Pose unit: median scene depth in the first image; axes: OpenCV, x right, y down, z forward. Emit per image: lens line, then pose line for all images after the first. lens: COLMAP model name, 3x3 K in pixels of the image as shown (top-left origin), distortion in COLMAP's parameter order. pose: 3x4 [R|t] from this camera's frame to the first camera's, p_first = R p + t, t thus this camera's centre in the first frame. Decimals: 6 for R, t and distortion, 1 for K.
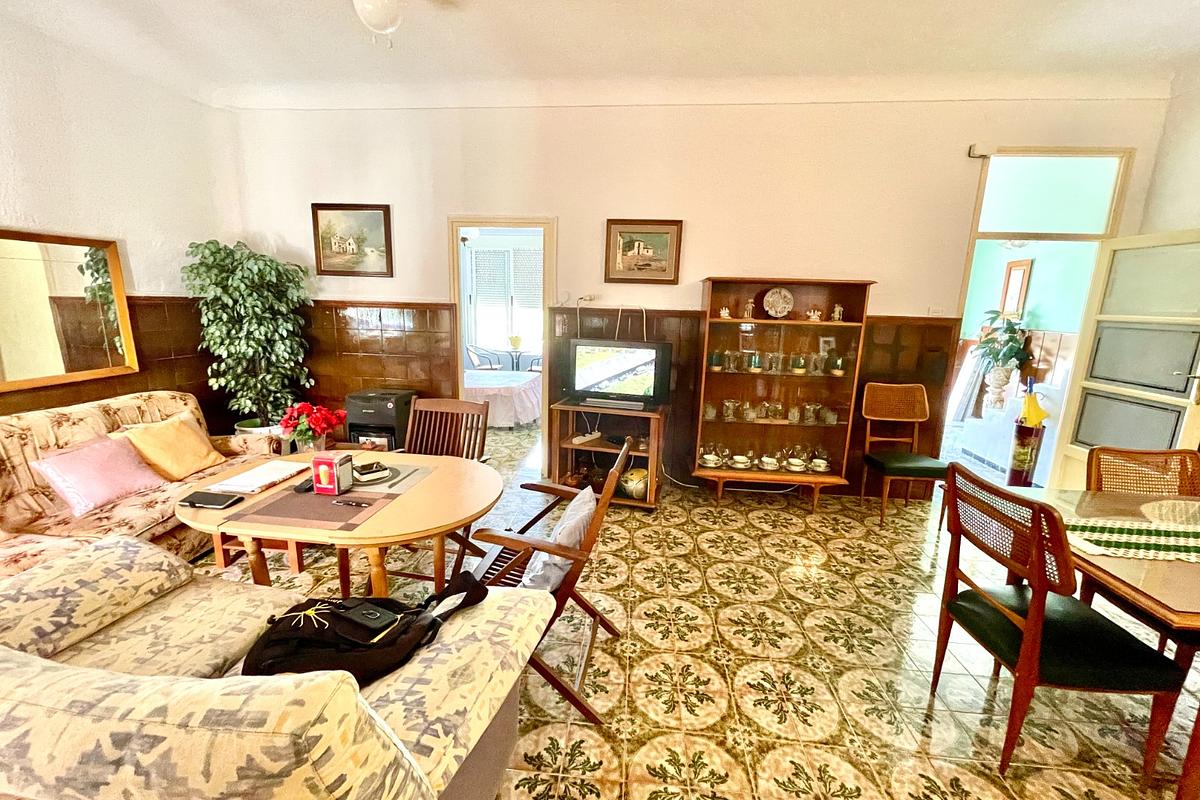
lens RADIAL K [[486.5, 0, 594.3], [0, 486.5, 396.9], [0, 0, 1]] dist [-0.002036, 0.005462]
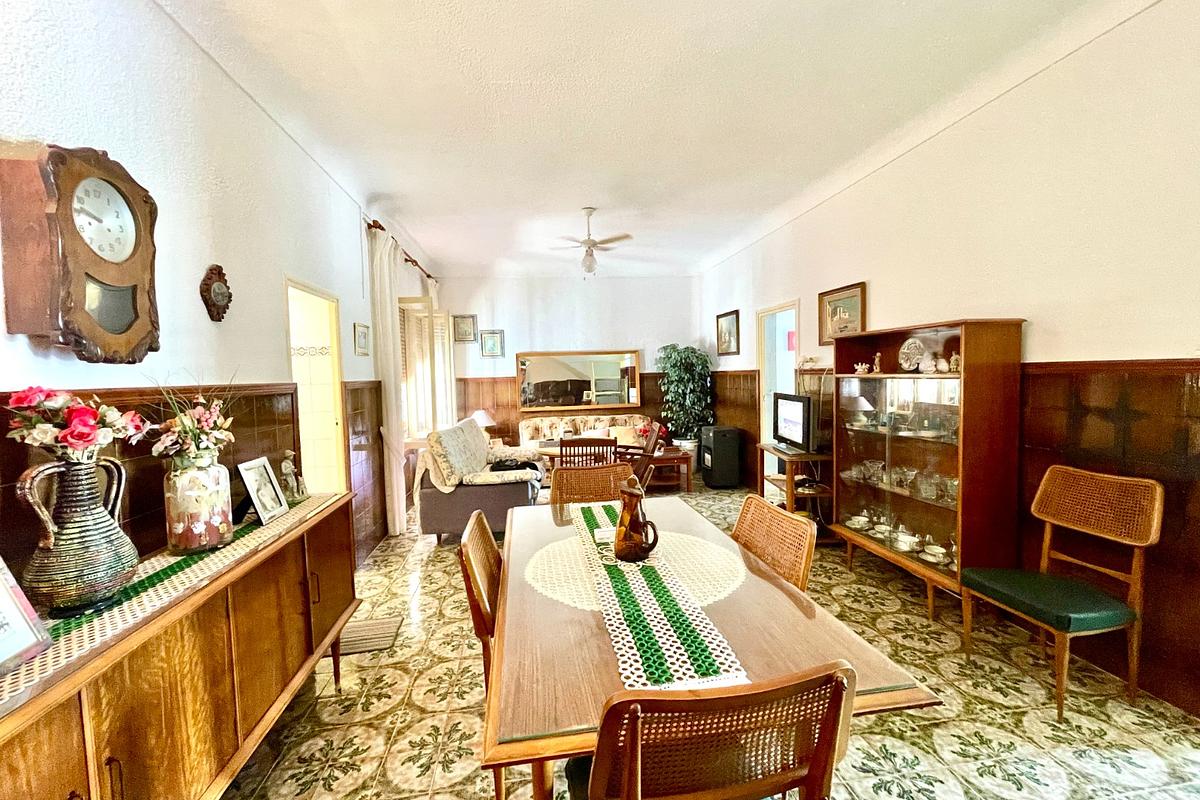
lens RADIAL K [[486.5, 0, 594.3], [0, 486.5, 396.9], [0, 0, 1]] dist [-0.002036, 0.005462]
pose [[0.231873, 0.013822, -0.972648, 1.070535], [-0.153235, 0.987934, -0.022491, -0.010164], [0.960601, 0.154259, 0.231194, 0.253621]]
